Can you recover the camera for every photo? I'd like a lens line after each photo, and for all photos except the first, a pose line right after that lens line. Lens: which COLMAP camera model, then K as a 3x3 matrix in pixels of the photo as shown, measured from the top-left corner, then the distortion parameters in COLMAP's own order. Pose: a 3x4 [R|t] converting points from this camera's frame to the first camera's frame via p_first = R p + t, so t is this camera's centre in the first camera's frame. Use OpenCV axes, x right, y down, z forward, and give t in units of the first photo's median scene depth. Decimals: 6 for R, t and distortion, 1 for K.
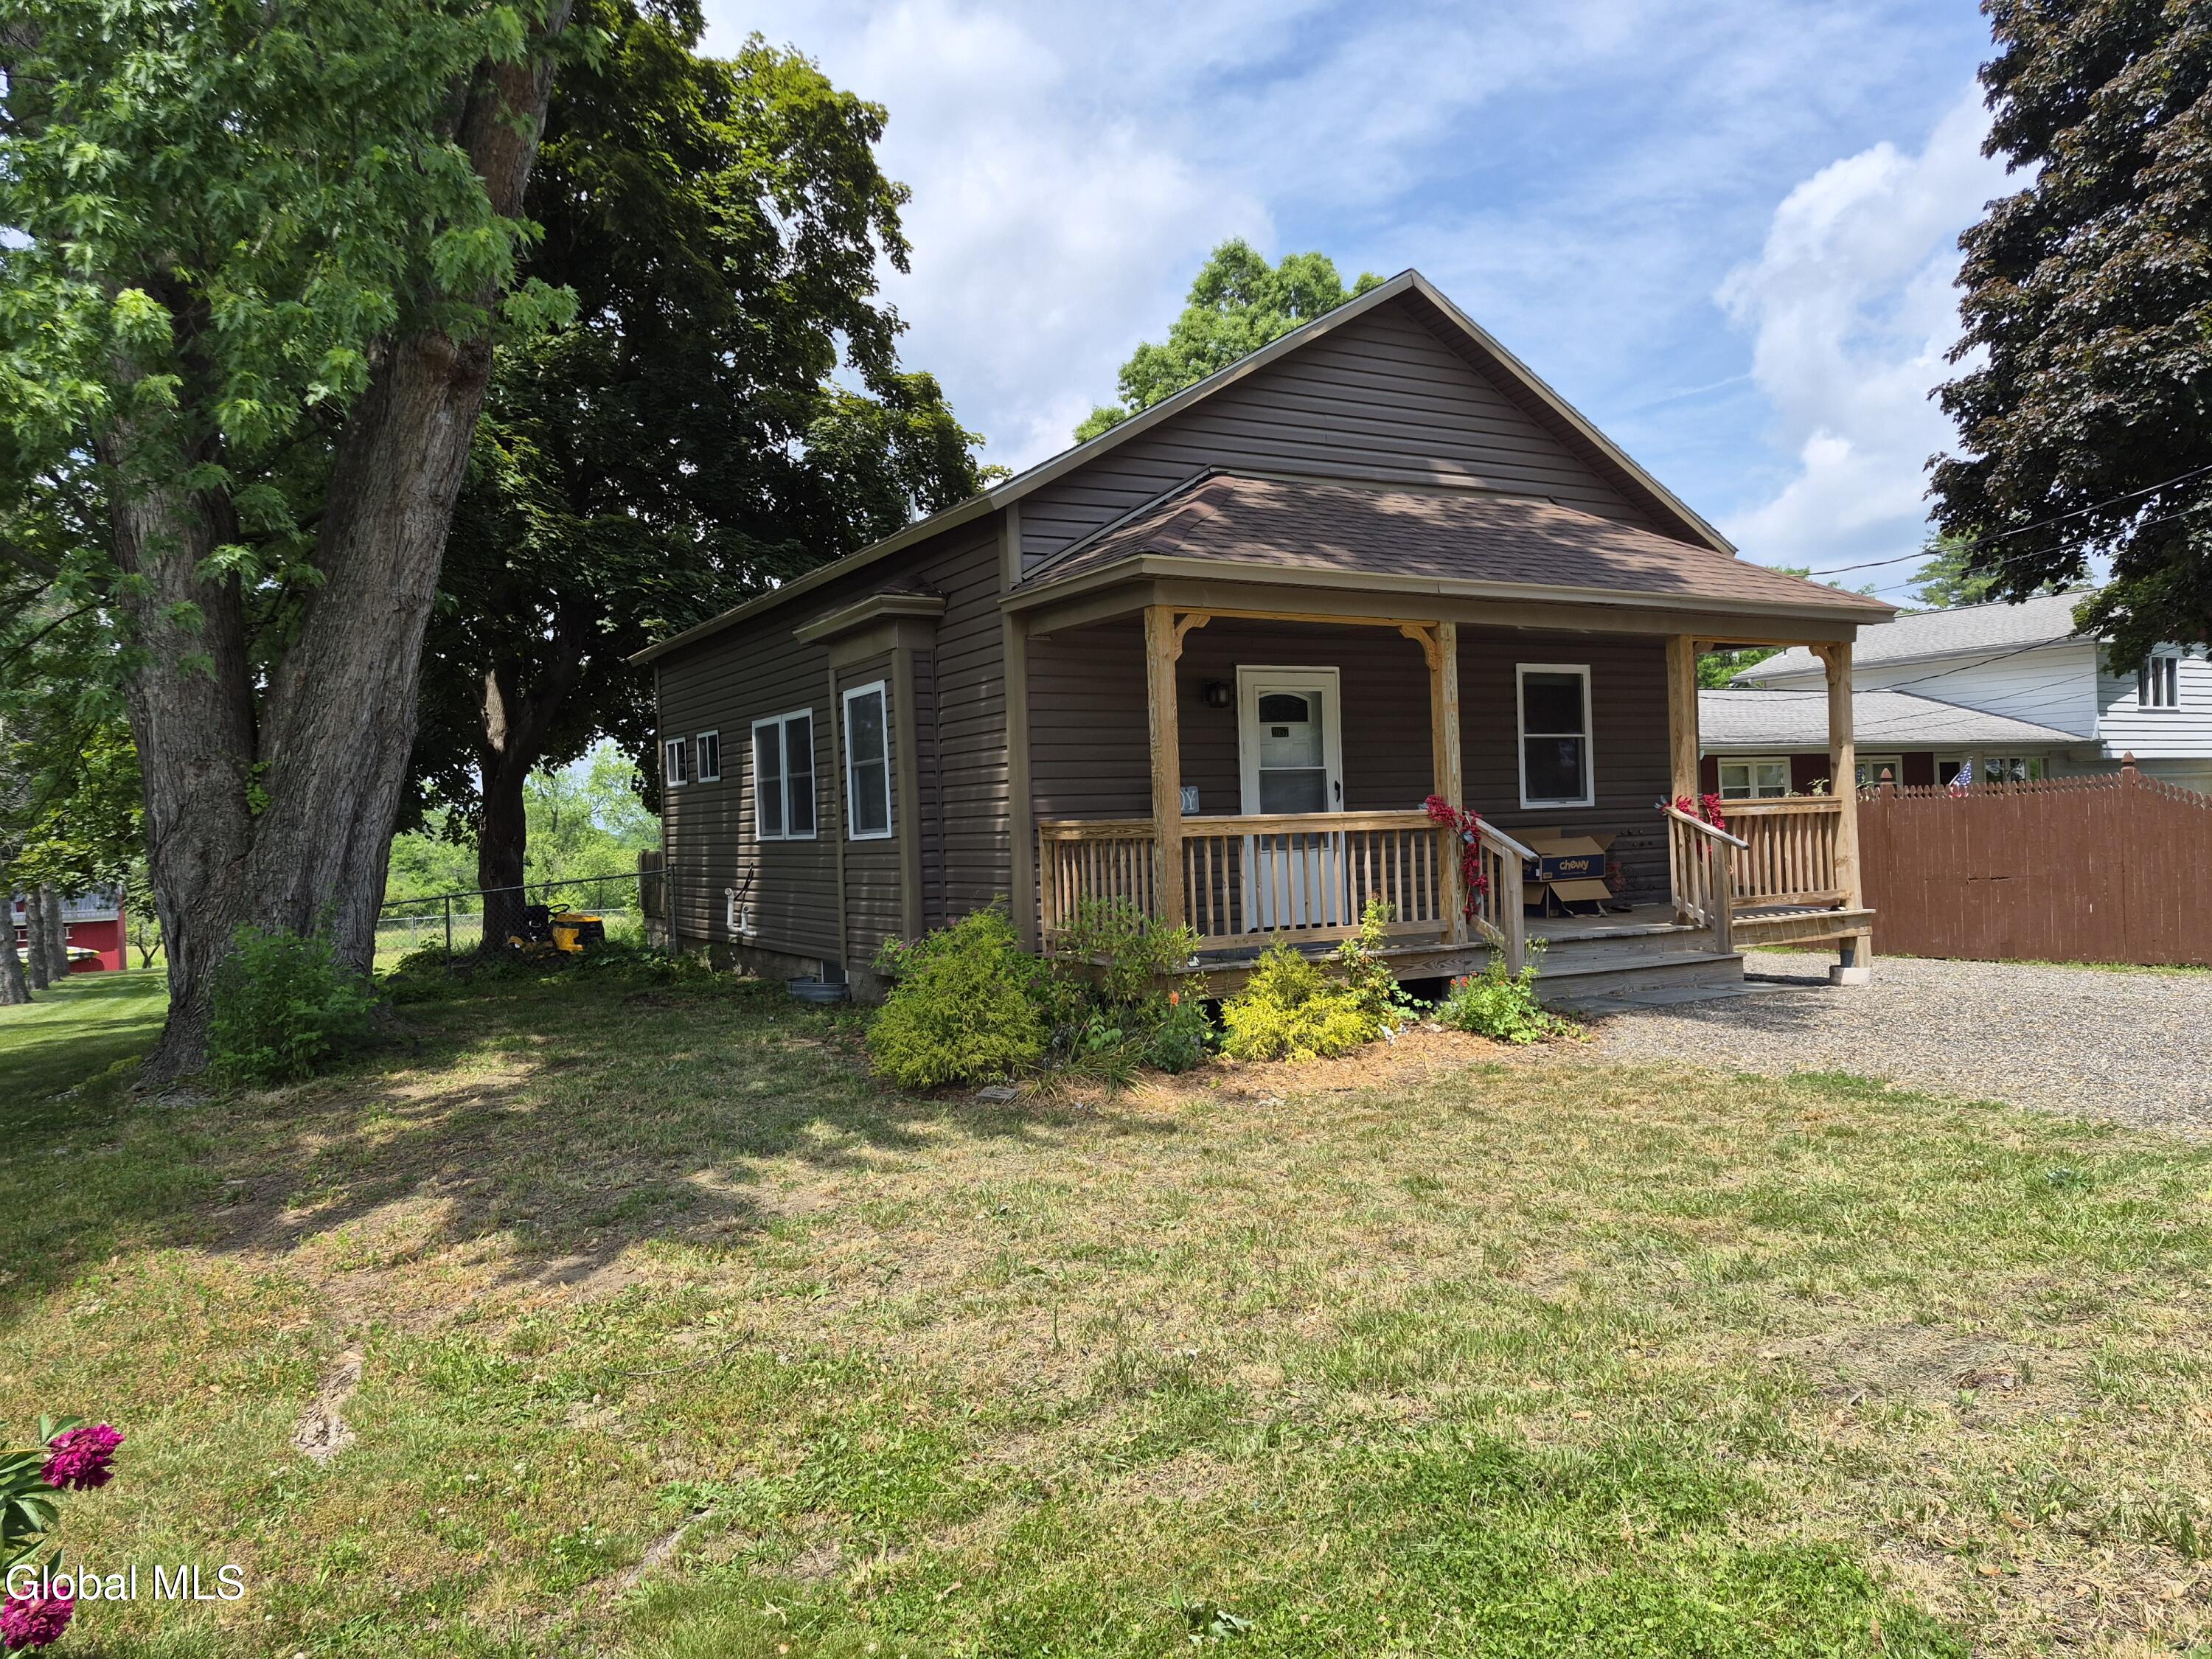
lens RADIAL K [[1545.7, 0, 1106.0], [0, 1545.7, 829.5], [0, 0, 1]] dist [0.036086, -0.007169]
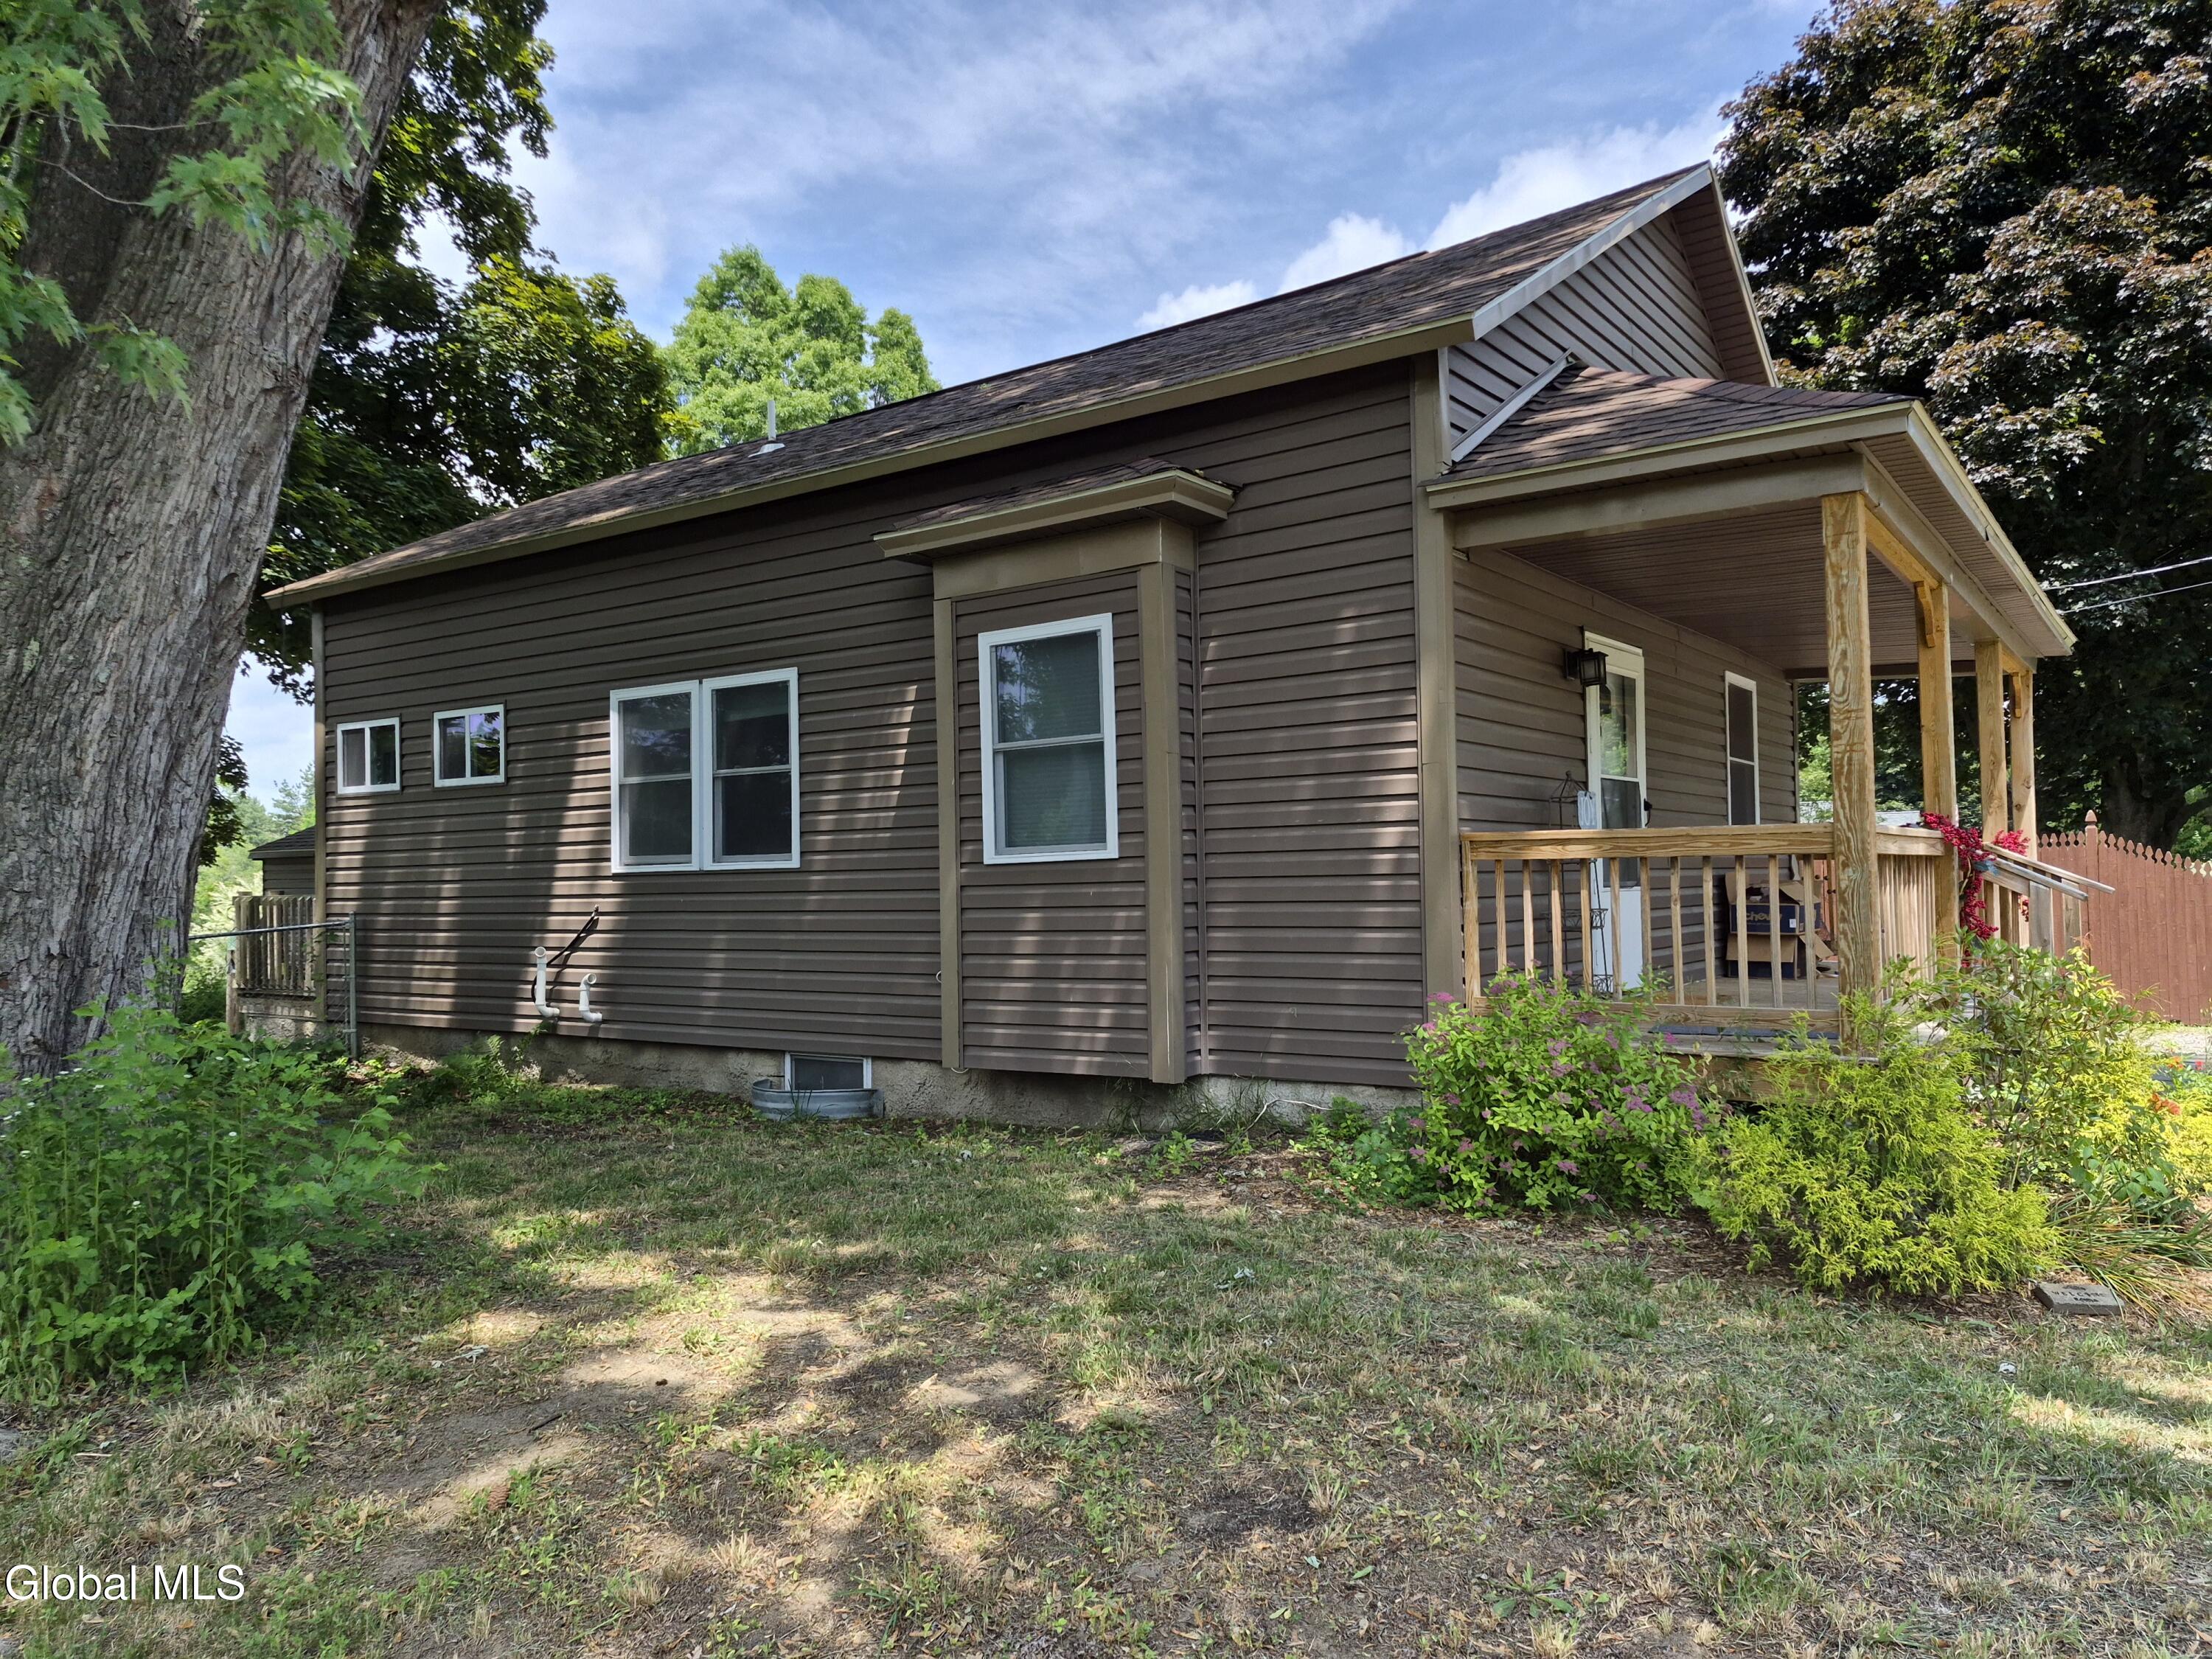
lens RADIAL K [[1545.7, 0, 1106.0], [0, 1545.7, 829.5], [0, 0, 1]] dist [0.036086, -0.007169]
pose [[0.906739, 0.032054, 0.420471, -0.314225], [-0.011026, 0.998568, -0.052346, 0.020869], [-0.421547, 0.042828, 0.905794, 0.319258]]
